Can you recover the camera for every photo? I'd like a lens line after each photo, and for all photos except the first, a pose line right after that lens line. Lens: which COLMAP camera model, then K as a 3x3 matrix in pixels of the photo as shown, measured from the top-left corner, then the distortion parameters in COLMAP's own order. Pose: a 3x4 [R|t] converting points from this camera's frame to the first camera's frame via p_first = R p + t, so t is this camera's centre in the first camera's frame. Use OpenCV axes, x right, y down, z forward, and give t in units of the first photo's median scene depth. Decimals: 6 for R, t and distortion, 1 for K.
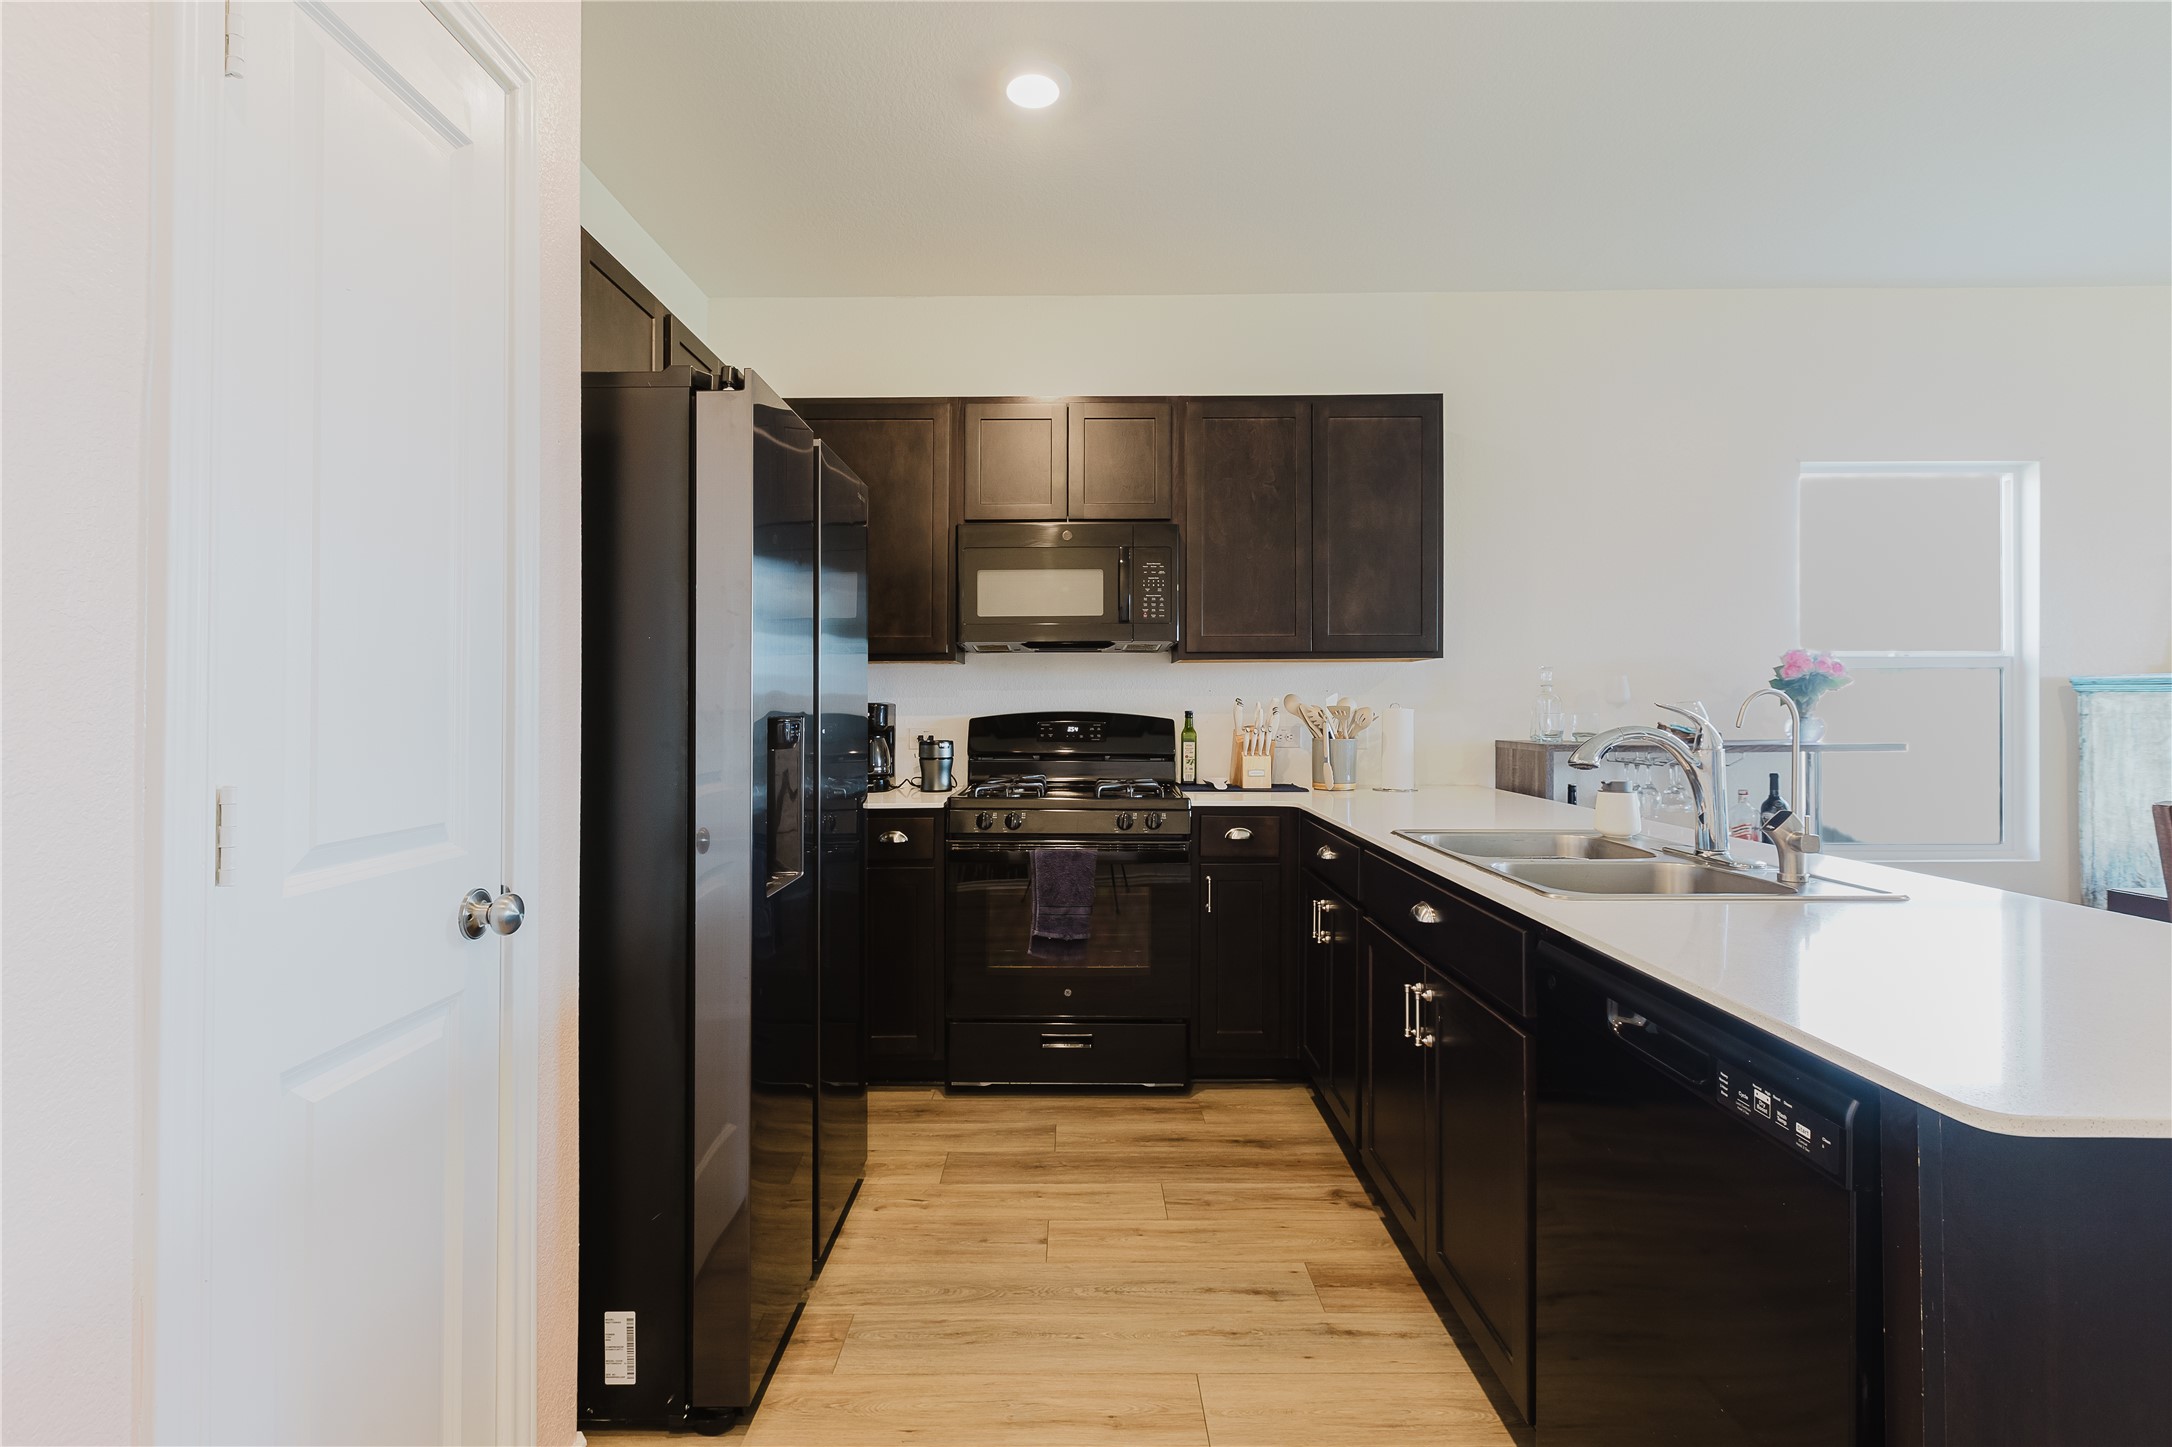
lens RADIAL K [[975.8, 0, 1089.8], [0, 975.8, 714.3], [0, 0, 1]] dist [0.009576, -0.000213]
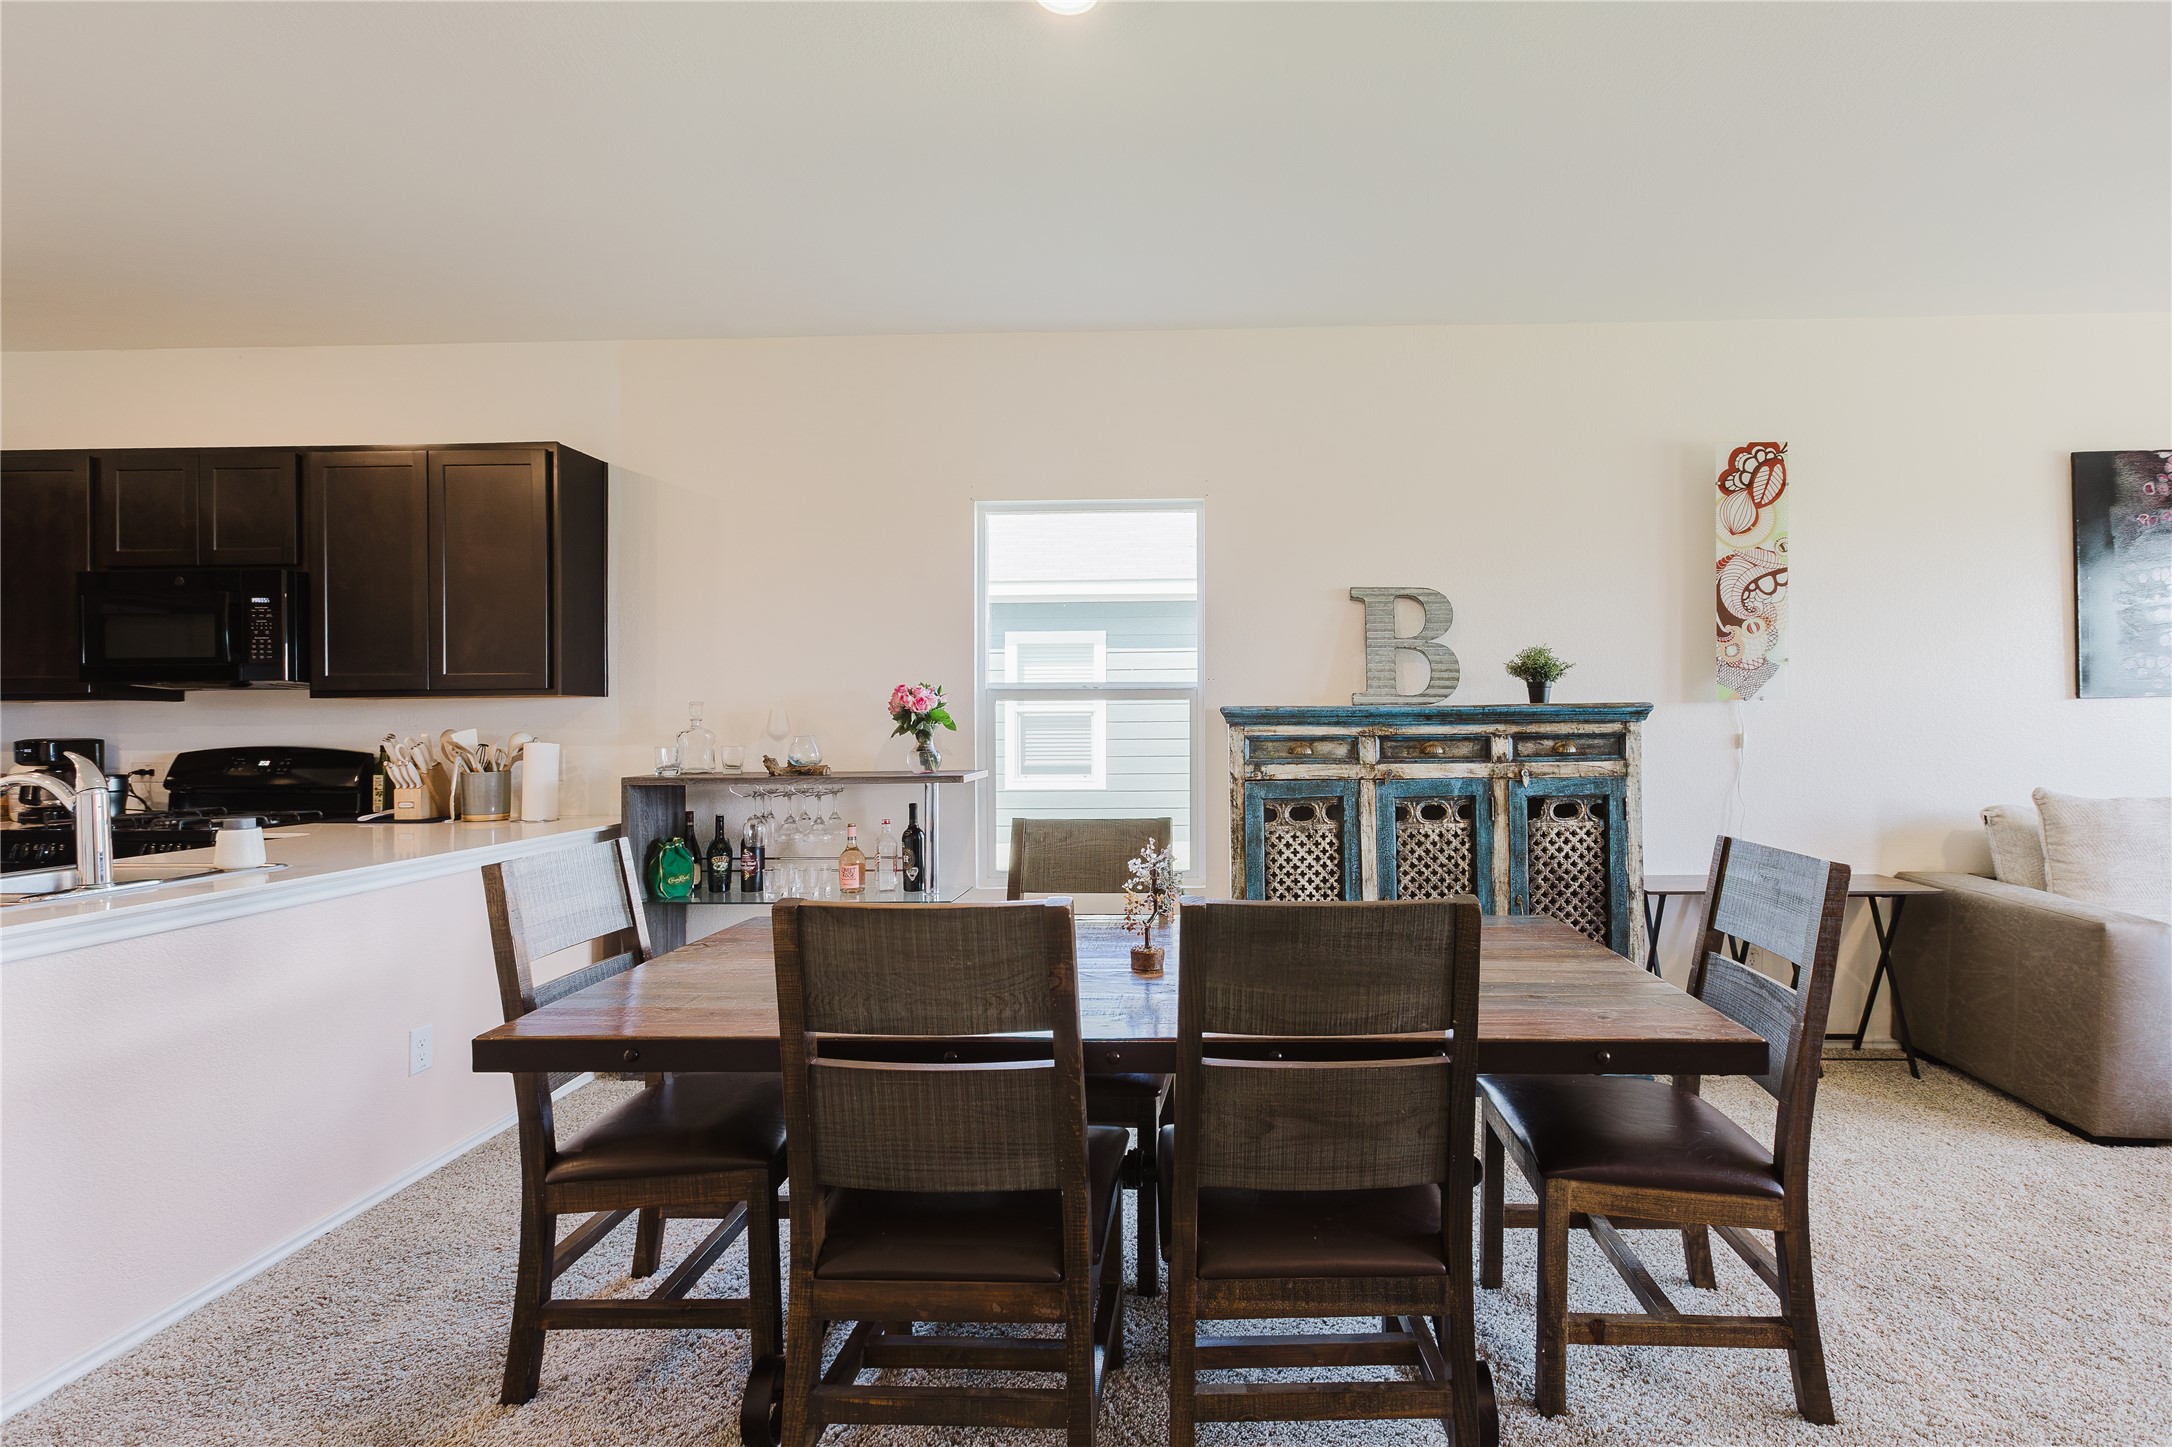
lens RADIAL K [[975.8, 0, 1086.1], [0, 975.8, 736.0], [0, 0, 1]] dist [0.009576, -0.000213]
pose [[0.999846, -0.002817, -0.017293, 0.901799], [0.002737, 0.999985, -0.004653, -0.007104], [0.017306, 0.004605, 0.999840, -0.043169]]
